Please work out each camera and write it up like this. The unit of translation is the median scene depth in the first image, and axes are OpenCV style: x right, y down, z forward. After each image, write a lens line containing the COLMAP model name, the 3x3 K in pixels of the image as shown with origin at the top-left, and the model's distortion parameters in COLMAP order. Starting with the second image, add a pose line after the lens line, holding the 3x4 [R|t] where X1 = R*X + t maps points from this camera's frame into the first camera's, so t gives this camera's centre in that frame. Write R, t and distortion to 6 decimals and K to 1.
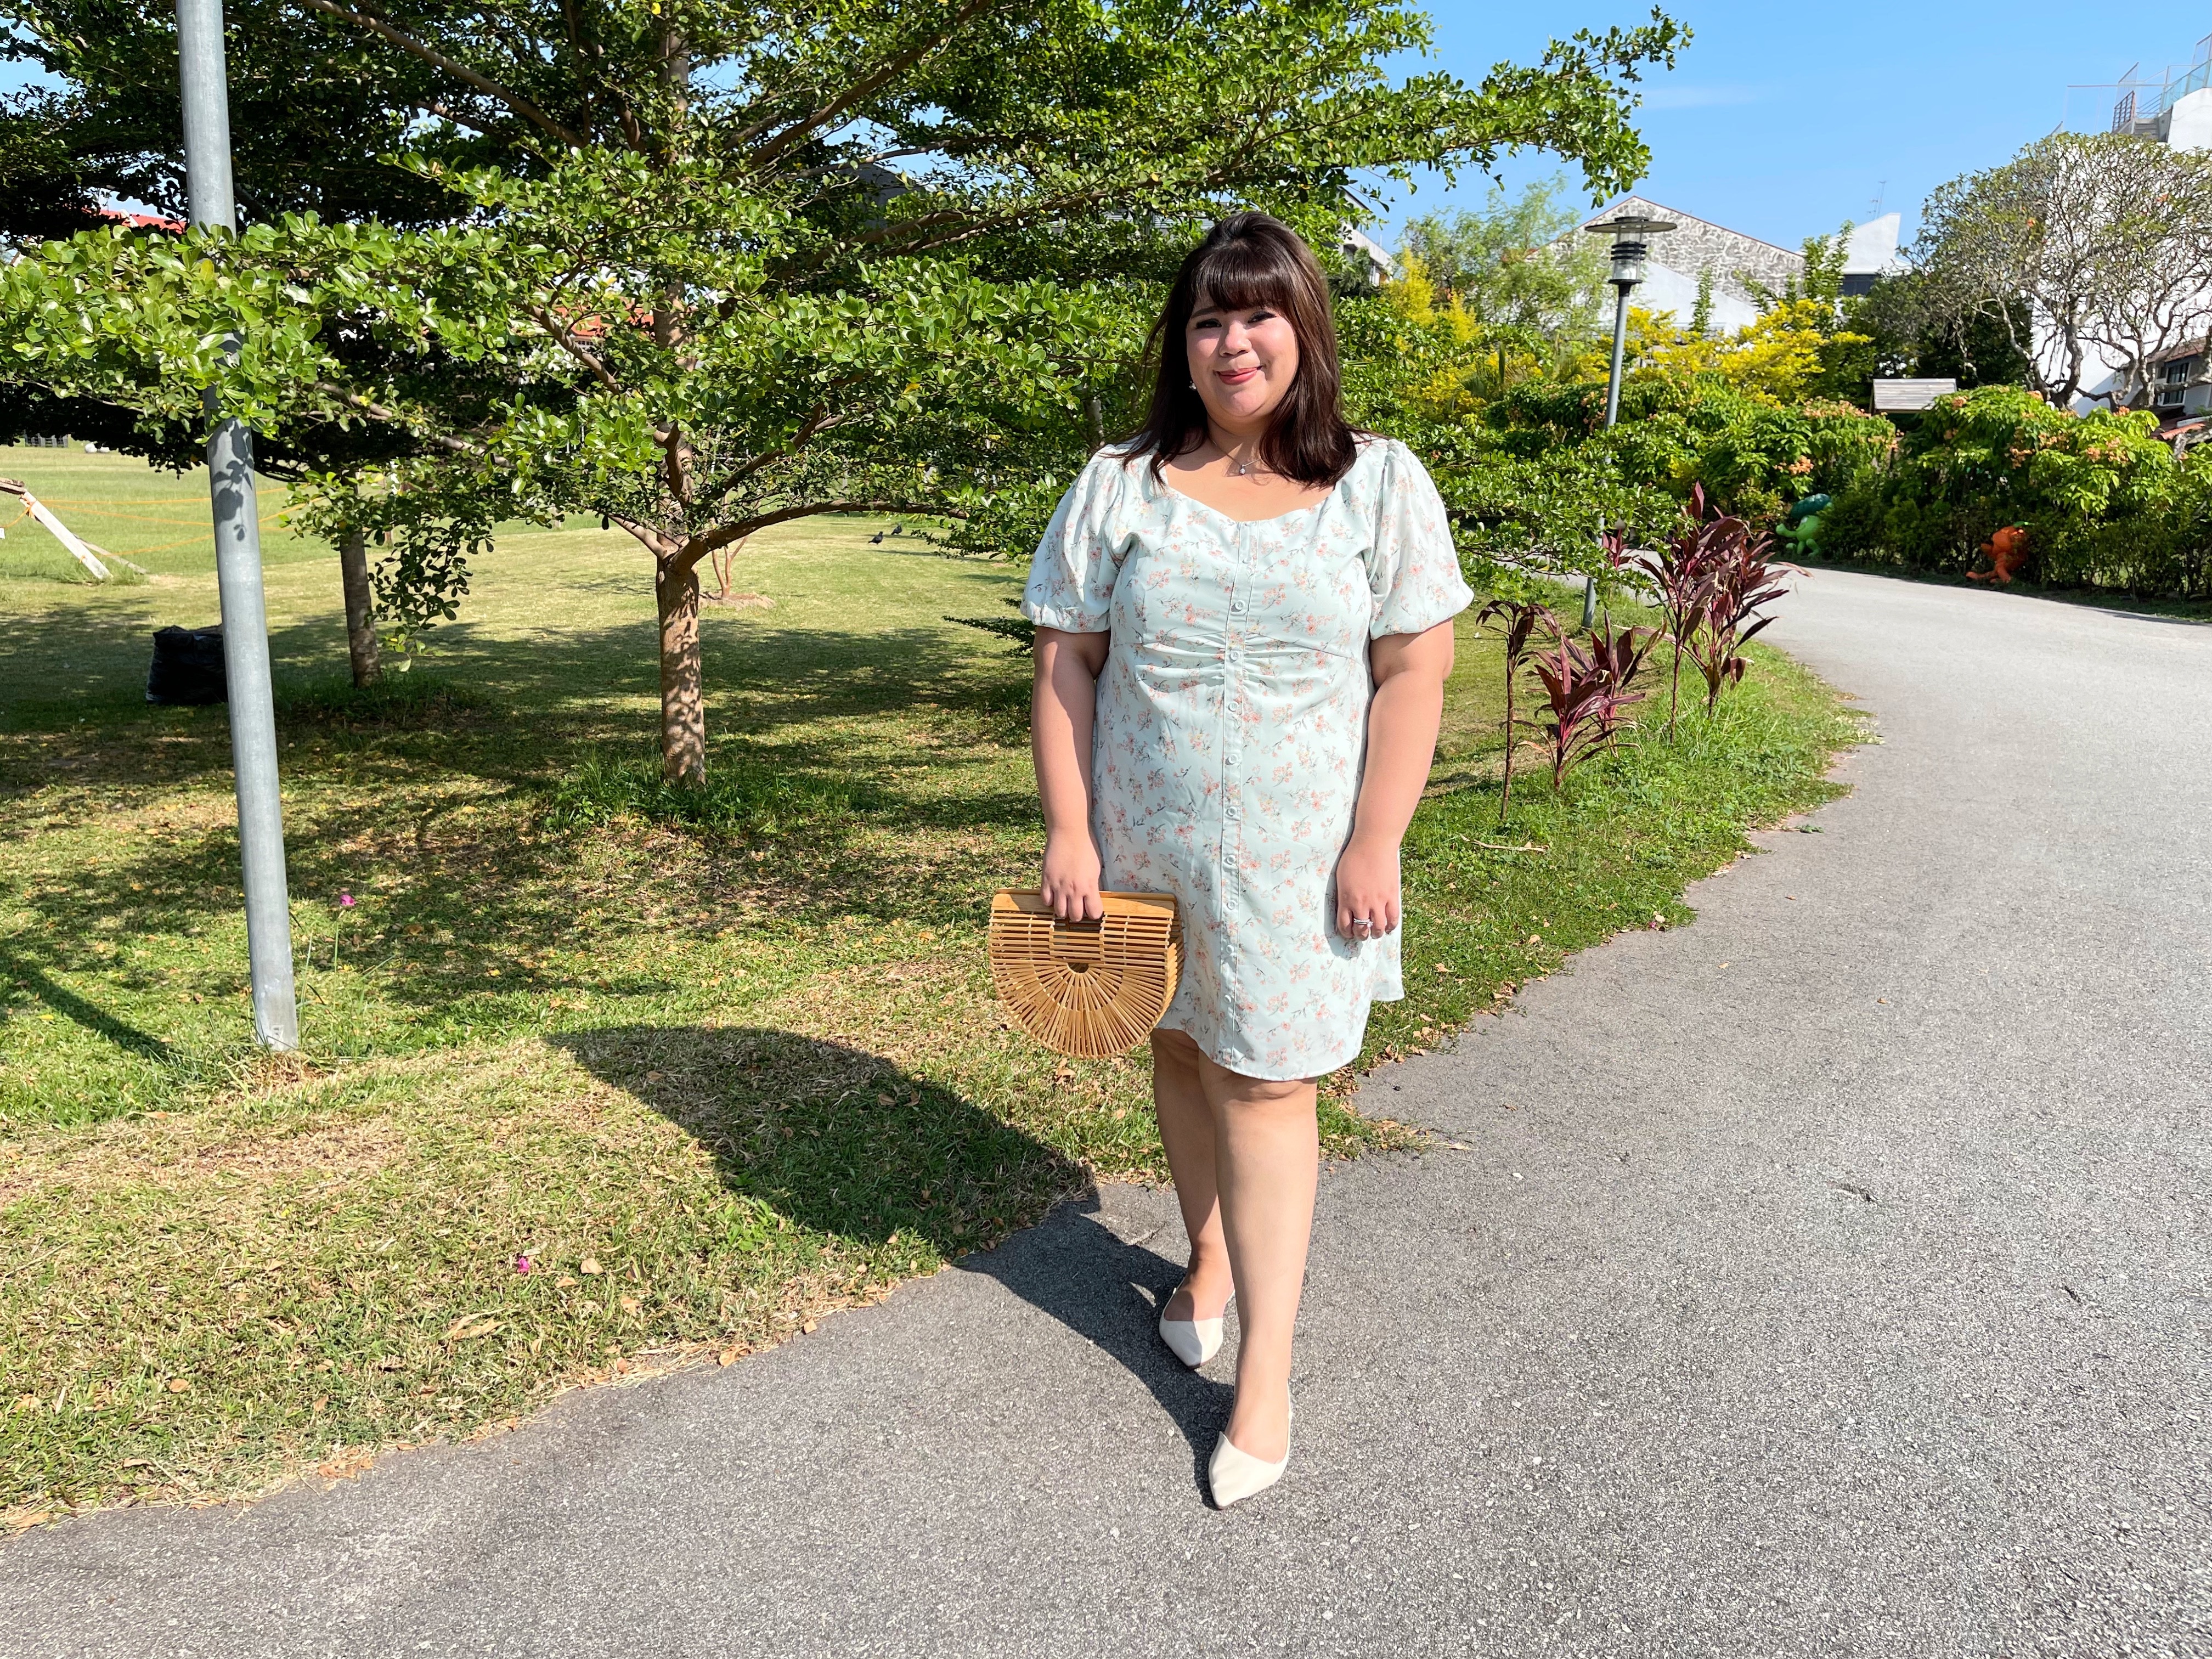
lens RADIAL K [[1694.0, 0, 1113.0], [0, 1694.0, 715.7], [0, 0, 1]] dist [-0.194003, -0.071124]
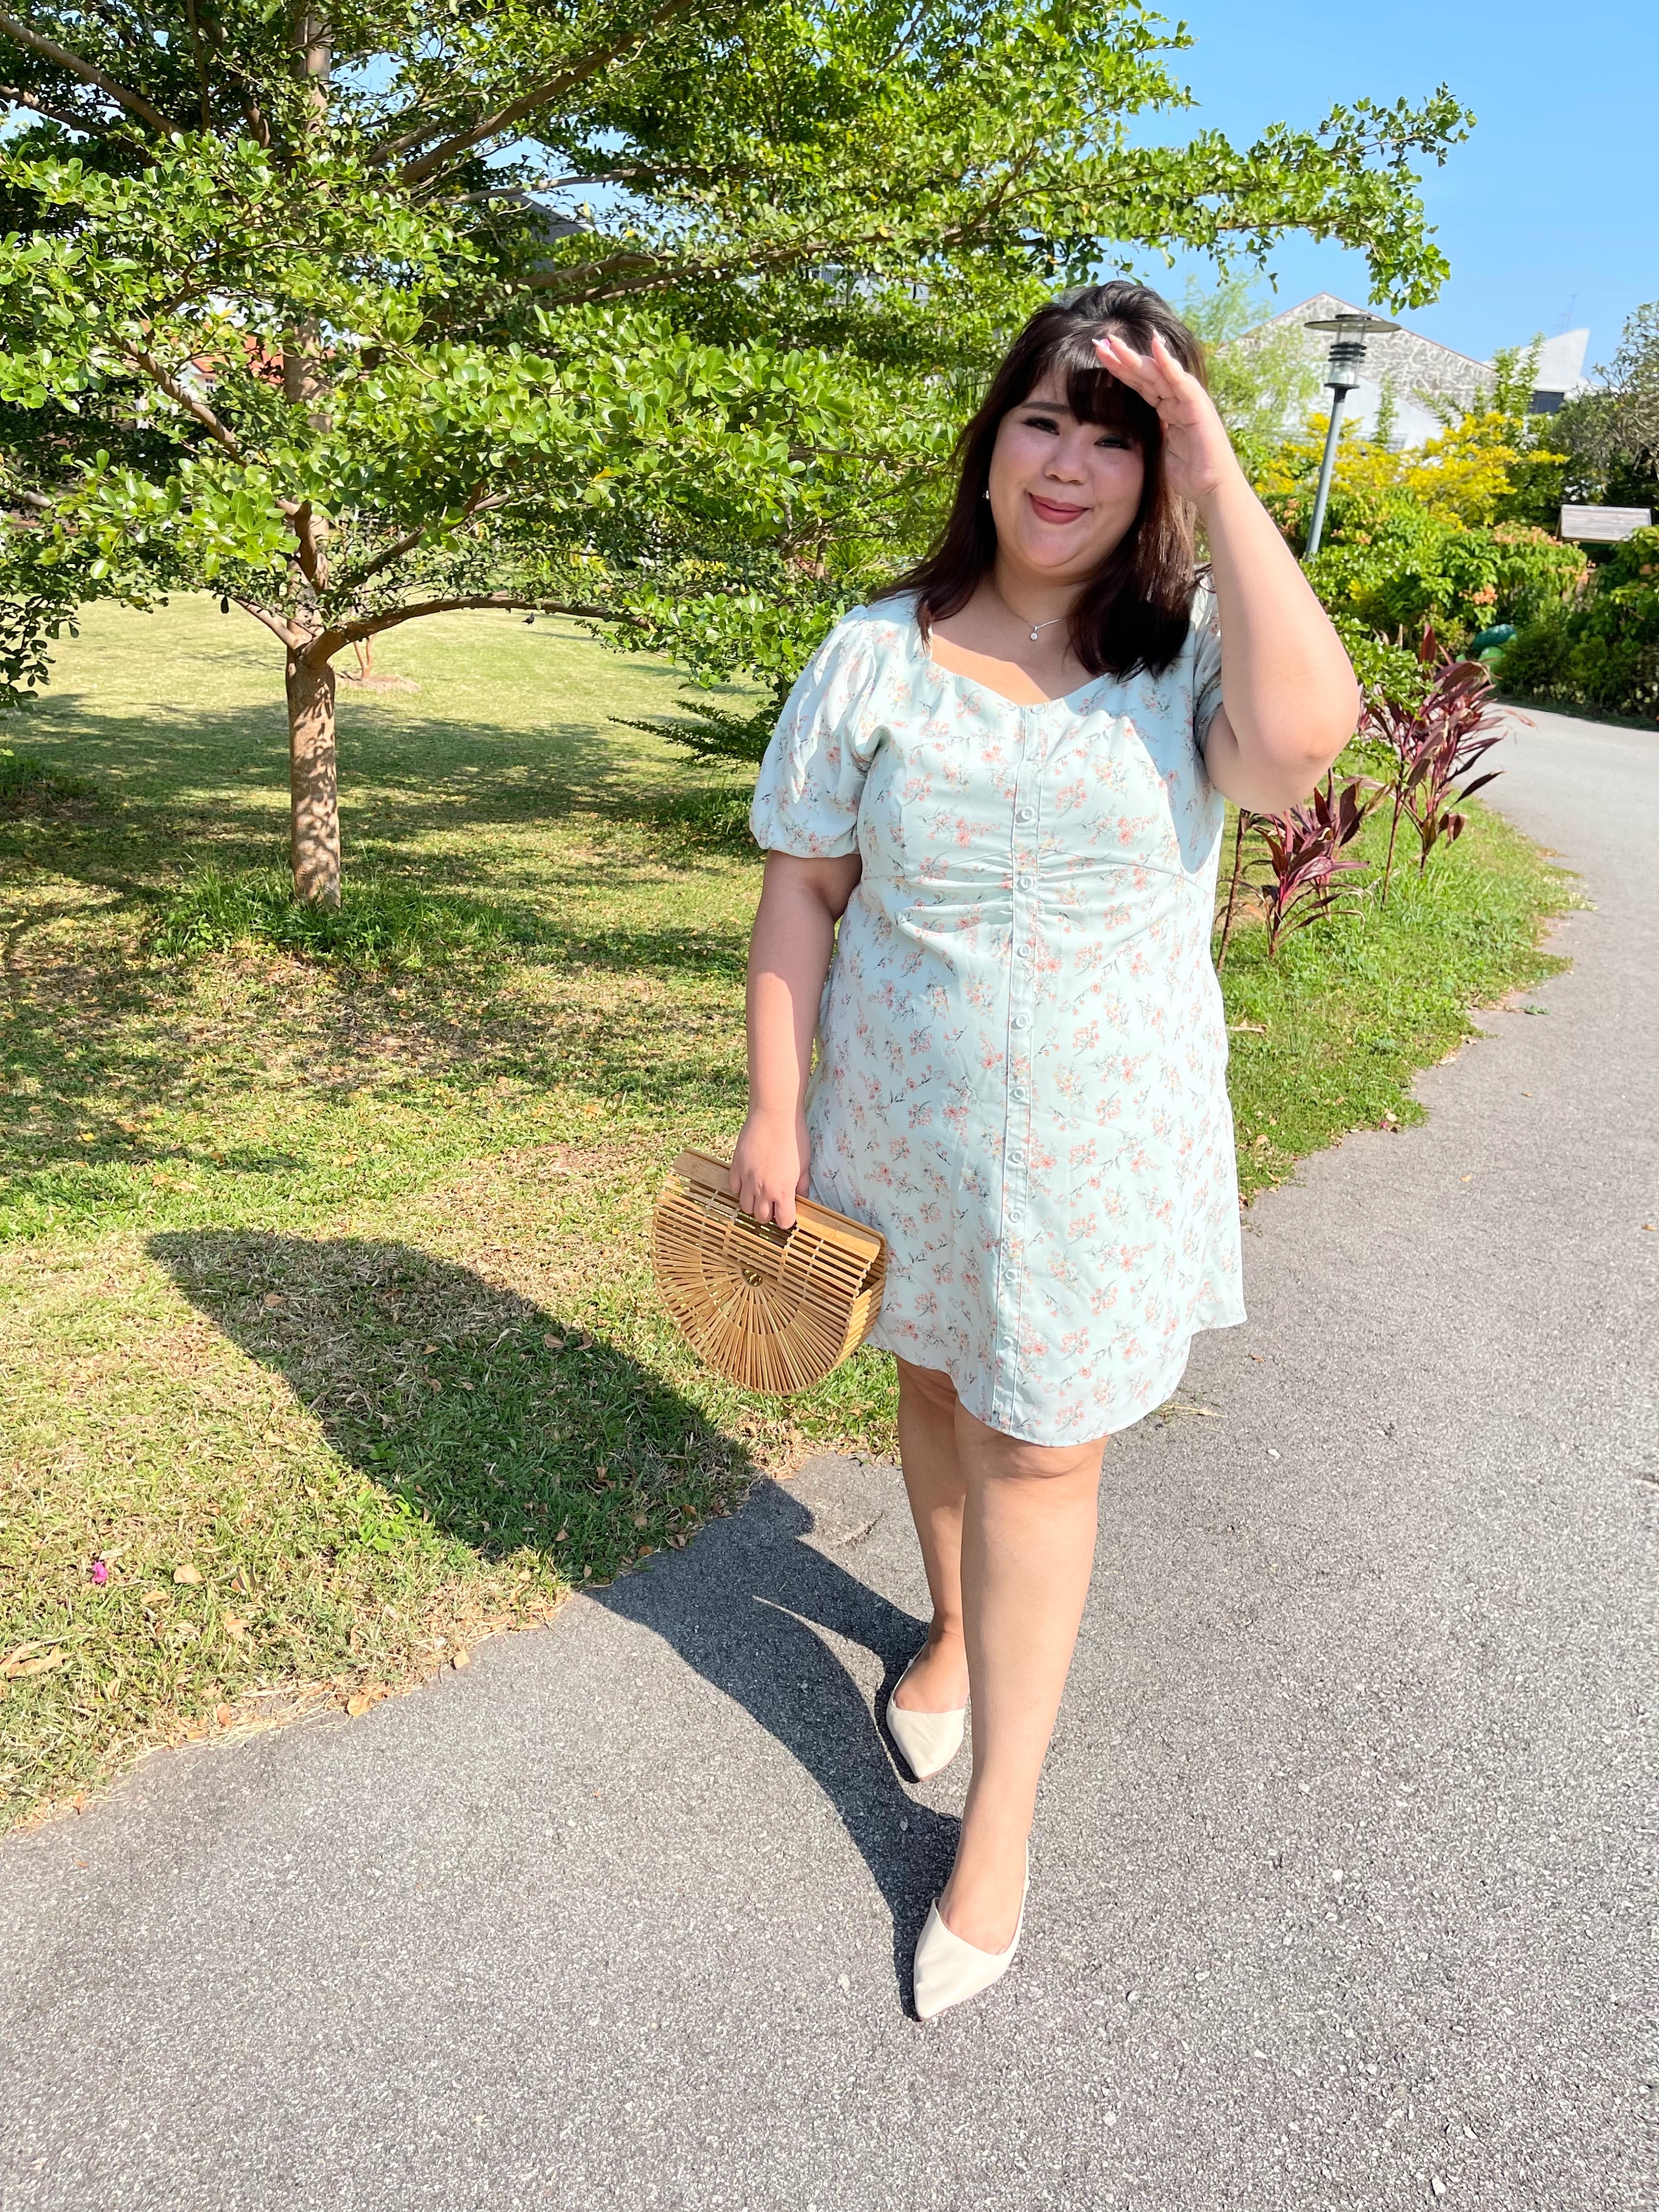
lens RADIAL K [[1669.3, 0, 892.3], [0, 1669.3, 1100.9], [0, 0, 1]] dist [-0.077089, -0.061720]
pose [[0.995577, 0.039717, 0.085143, -0.023355], [-0.053847, 0.983853, 0.170687, -0.026790], [-0.076989, -0.174516, 0.981640, 0.101526]]
